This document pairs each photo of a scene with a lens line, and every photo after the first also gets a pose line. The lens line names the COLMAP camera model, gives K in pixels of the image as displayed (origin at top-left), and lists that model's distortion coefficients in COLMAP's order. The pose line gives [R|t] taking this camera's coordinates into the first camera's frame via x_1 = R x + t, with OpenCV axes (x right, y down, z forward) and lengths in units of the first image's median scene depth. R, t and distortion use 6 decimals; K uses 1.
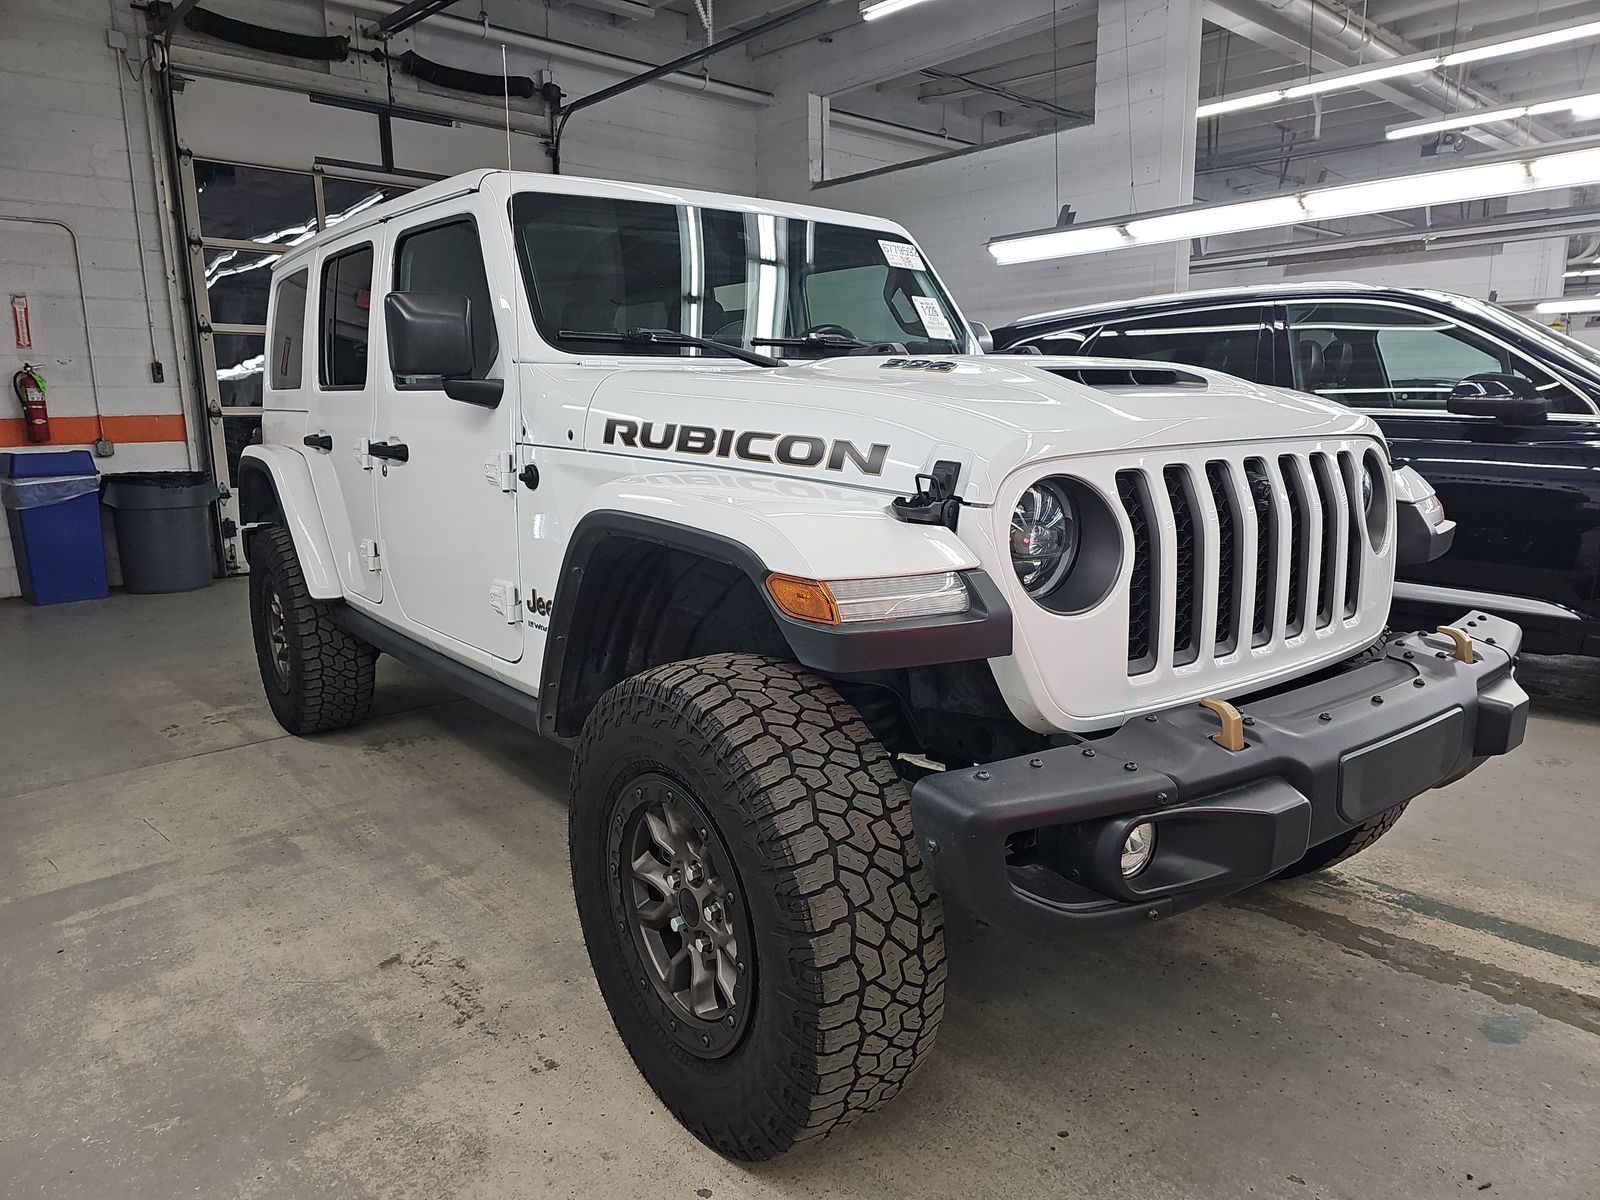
lens RADIAL K [[1067.6, 0, 772.1], [0, 1067.6, 565.6], [0, 0, 1]] dist [0.050556, -0.044919]
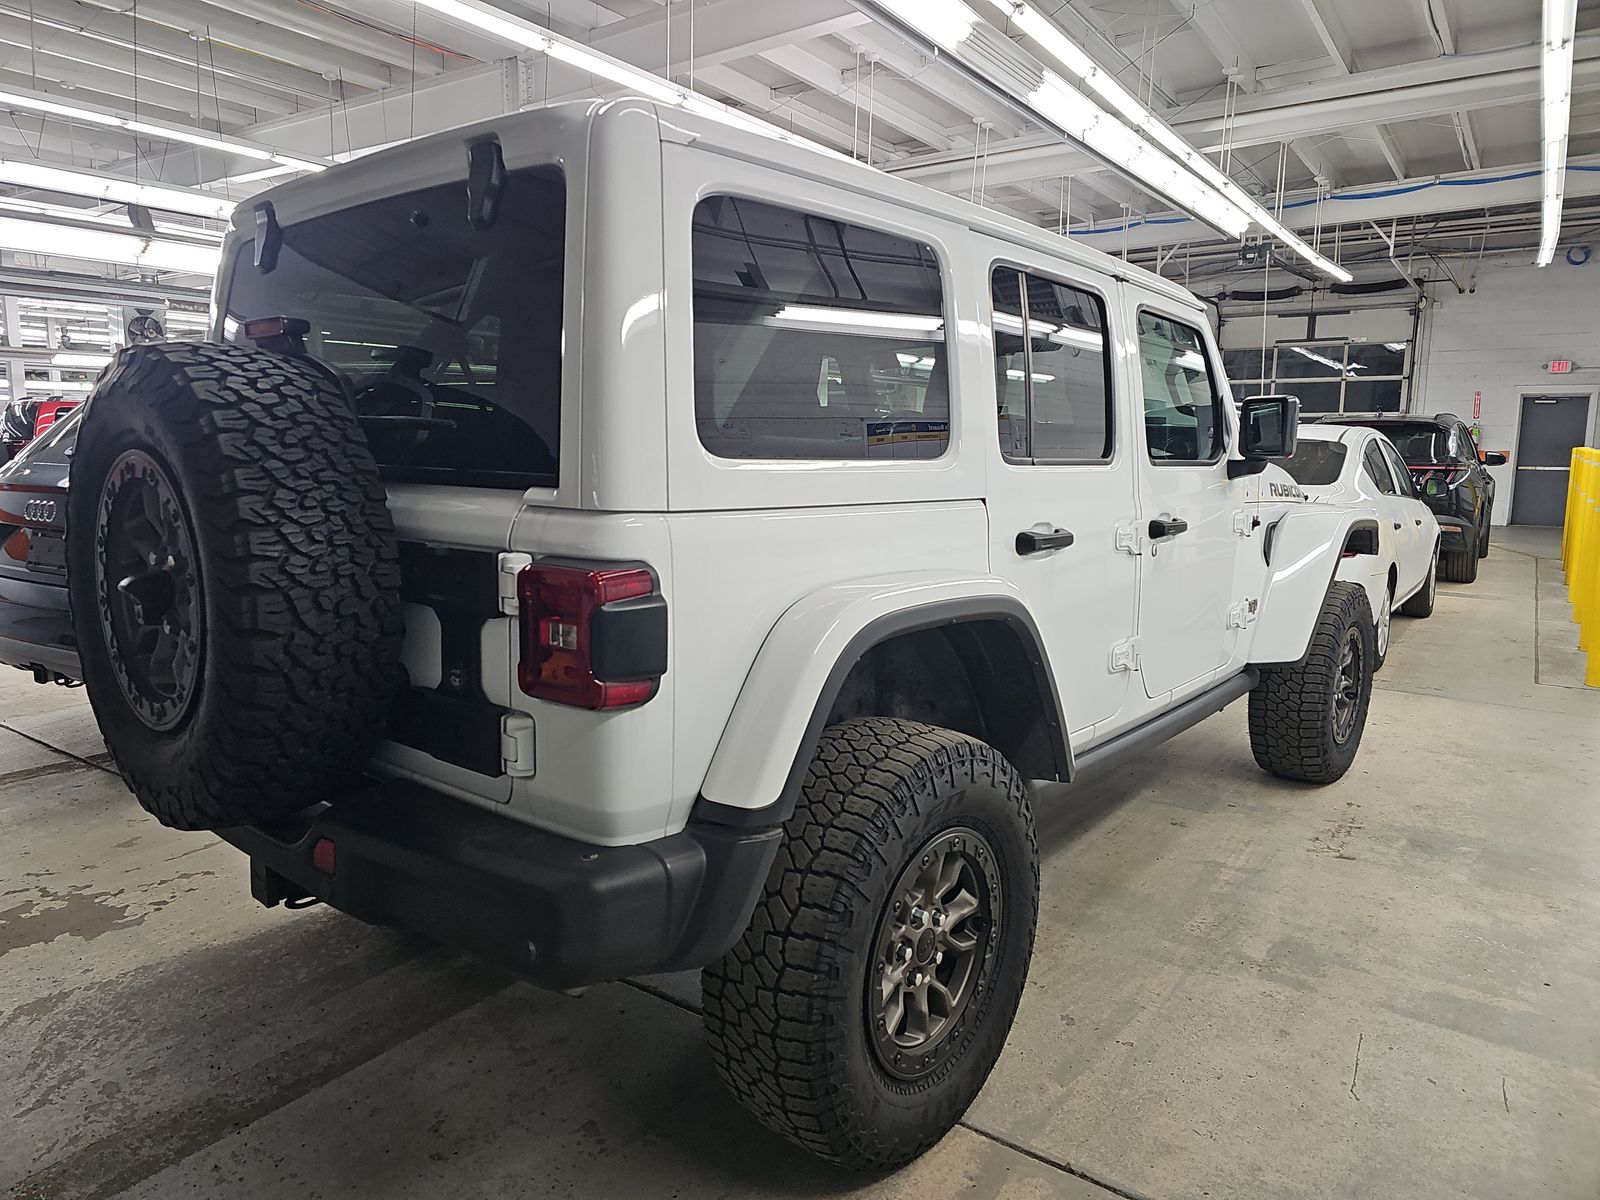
lens RADIAL K [[1067.6, 0, 792.1], [0, 1067.6, 592.3], [0, 0, 1]] dist [0.050556, -0.044919]
pose [[-0.234552, -0.121479, 0.964483, -1.500687], [0.141504, 0.977327, 0.157509, -0.305127], [-0.961749, 0.173423, -0.212044, 1.919916]]
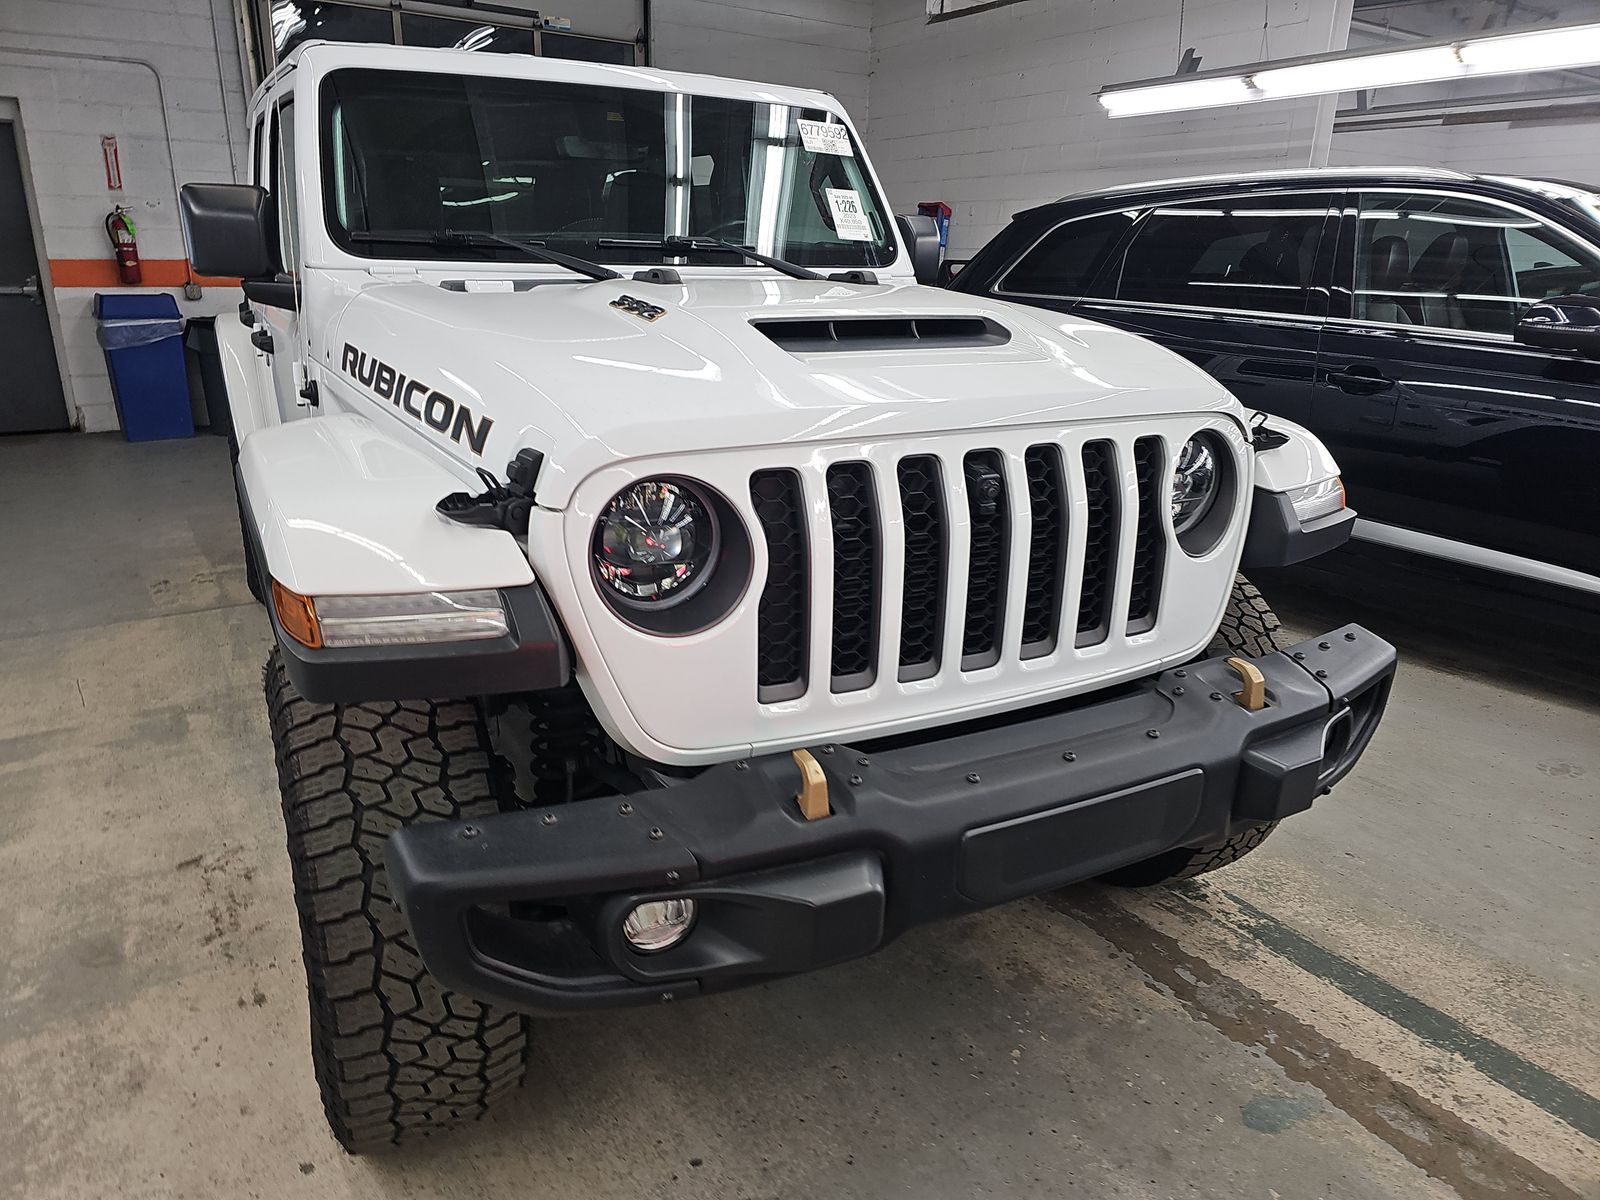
lens RADIAL K [[1067.6, 0, 760.2], [0, 1067.6, 568.9], [0, 0, 1]] dist [0.050556, -0.044919]
pose [[0.984914, 0.081041, -0.152897, 0.310087], [-0.058628, 0.987577, 0.145791, -0.089389], [0.162813, -0.134627, 0.977429, 0.118244]]
